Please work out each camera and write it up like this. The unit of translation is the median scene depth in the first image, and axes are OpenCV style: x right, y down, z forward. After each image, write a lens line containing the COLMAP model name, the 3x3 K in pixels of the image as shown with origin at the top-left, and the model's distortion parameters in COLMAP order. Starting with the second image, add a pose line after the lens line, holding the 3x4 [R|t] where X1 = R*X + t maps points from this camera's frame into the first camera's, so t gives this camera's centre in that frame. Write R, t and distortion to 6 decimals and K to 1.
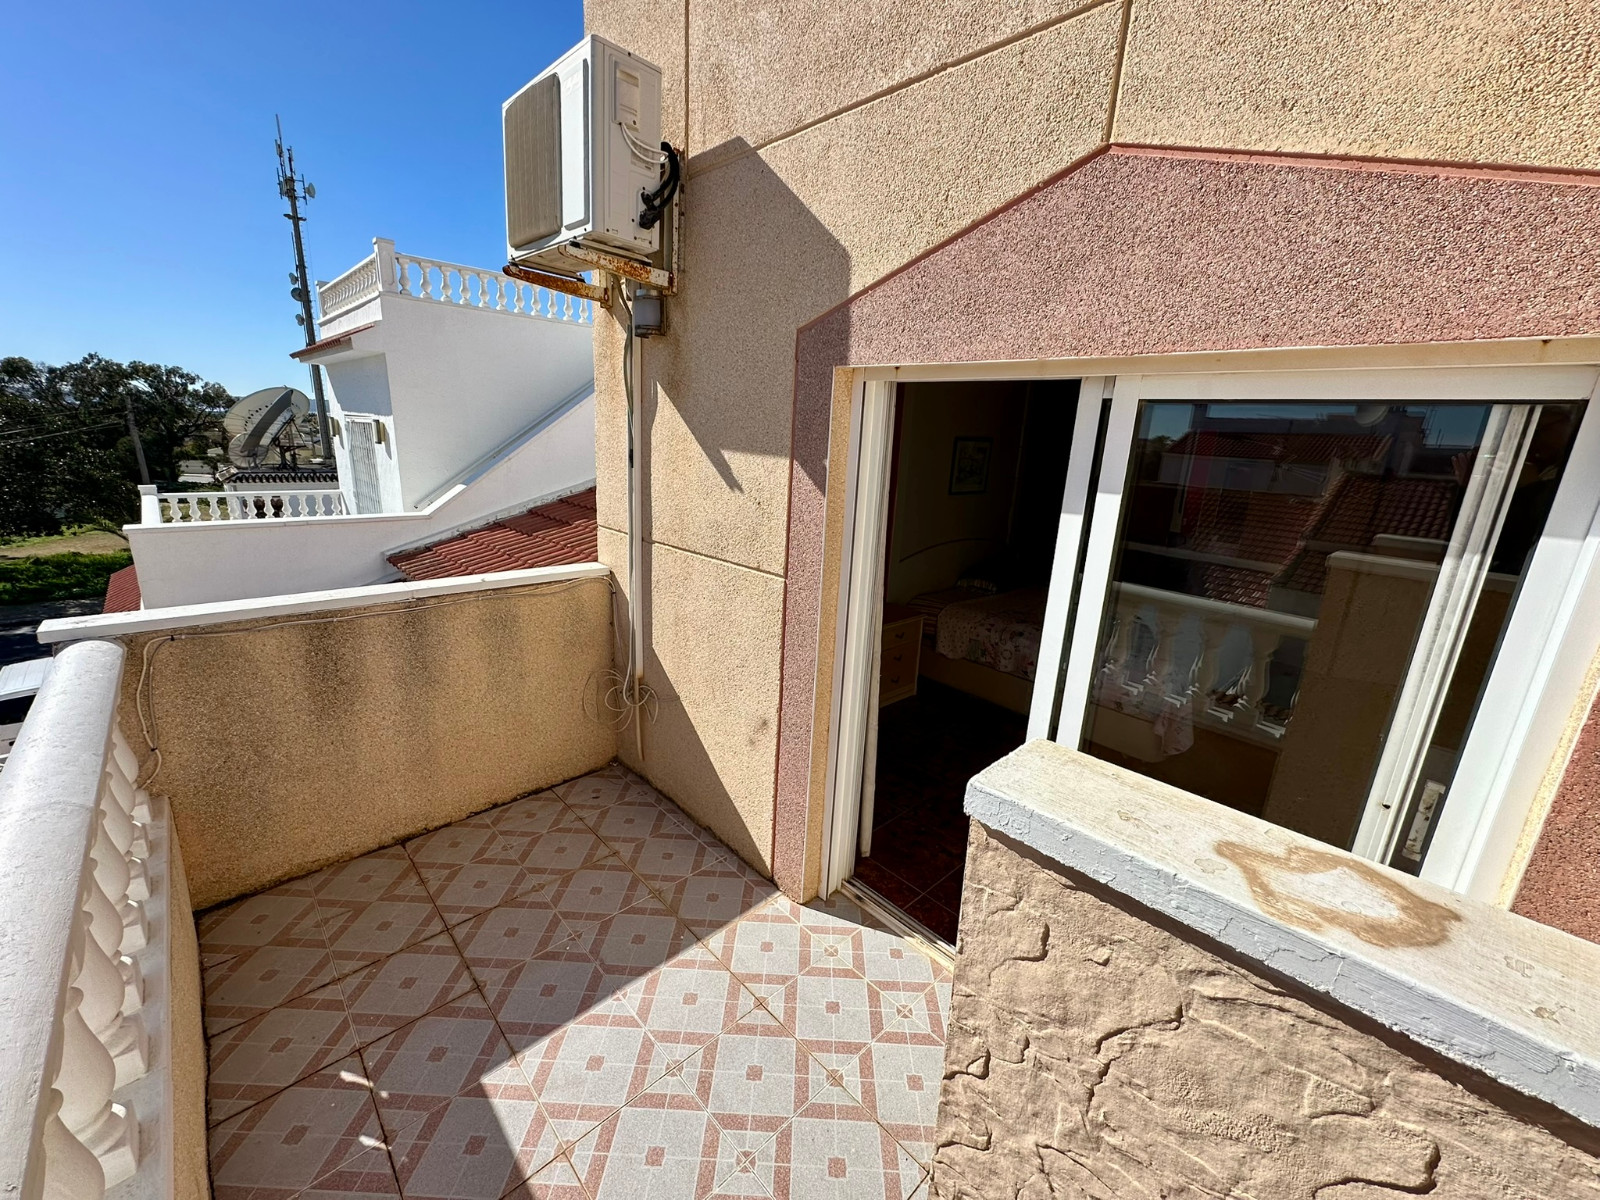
lens RADIAL K [[637.6, 0, 800.0], [0, 637.6, 599.0], [0, 0, 1]] dist [-0.001661, 0.000183]
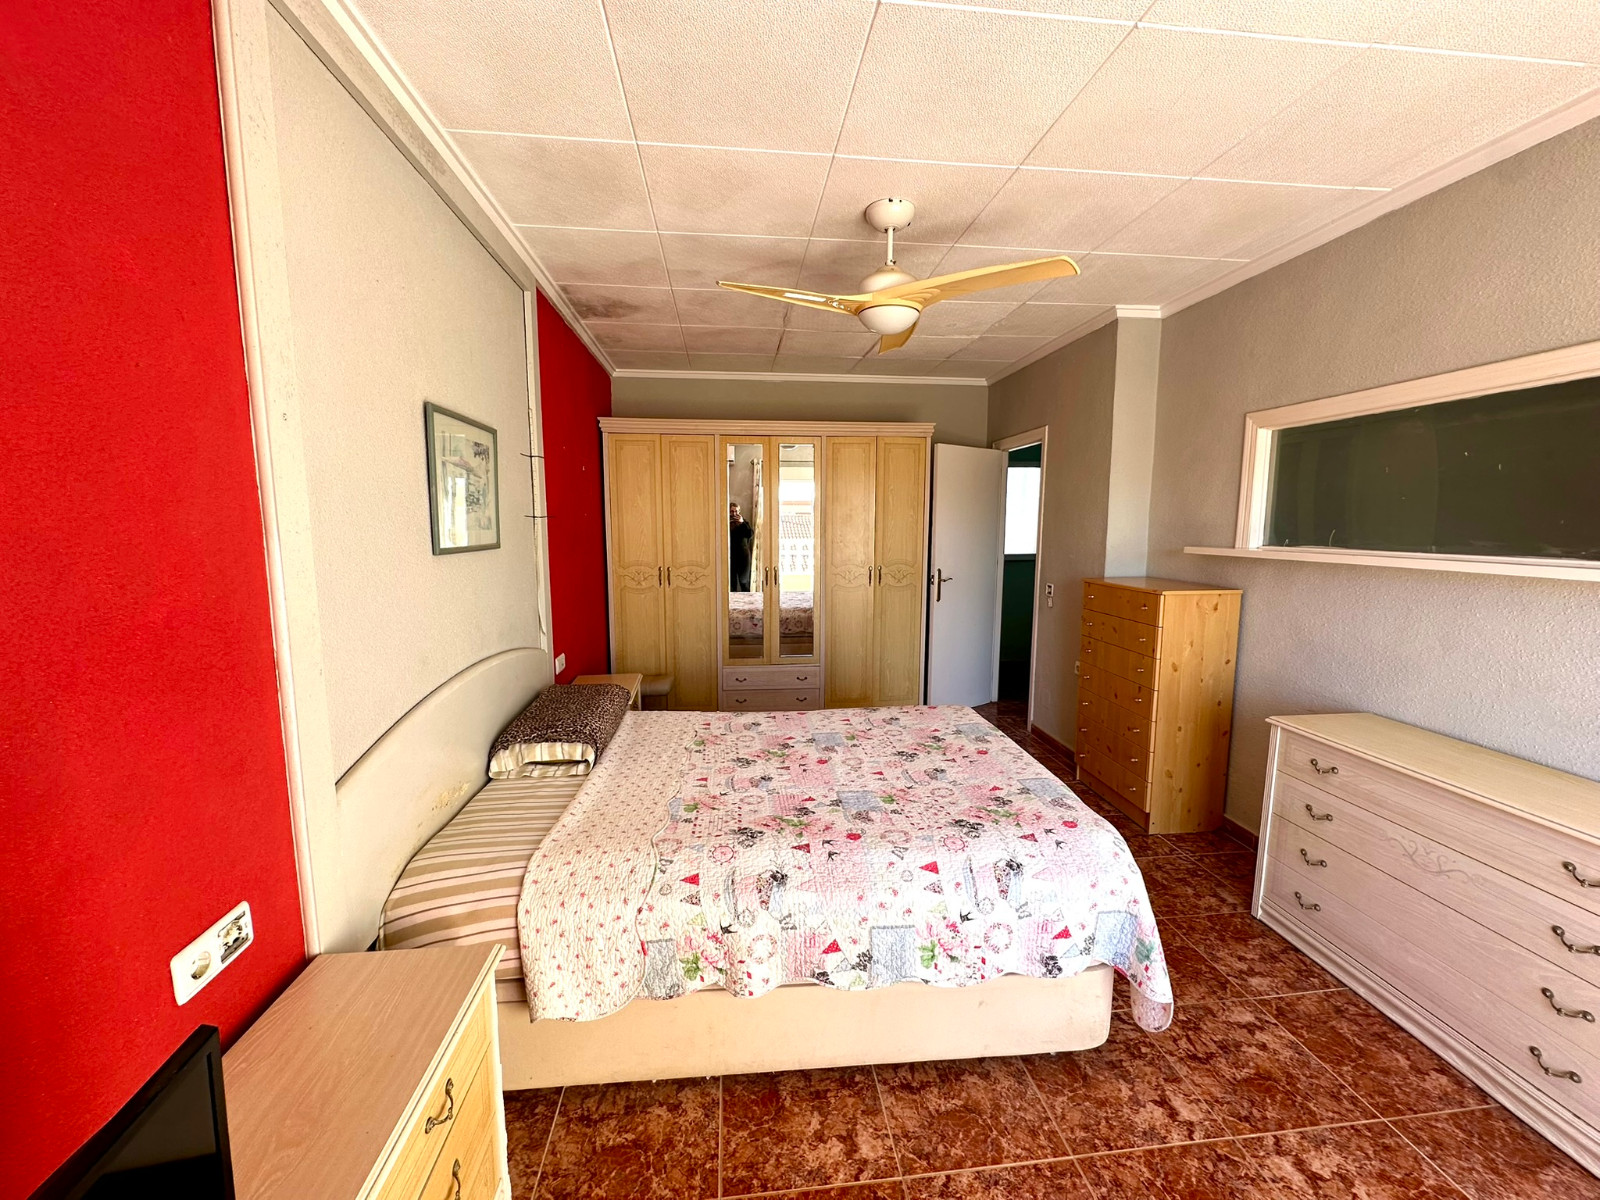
lens RADIAL K [[637.6, 0, 801.0], [0, 637.6, 596.0], [0, 0, 1]] dist [-0.001661, 0.000183]
pose [[0.604031, -0.145368, 0.783591, 0.071882], [0.233025, 0.972470, 0.000780, -0.099496], [-0.762132, 0.182125, 0.621277, 0.664728]]
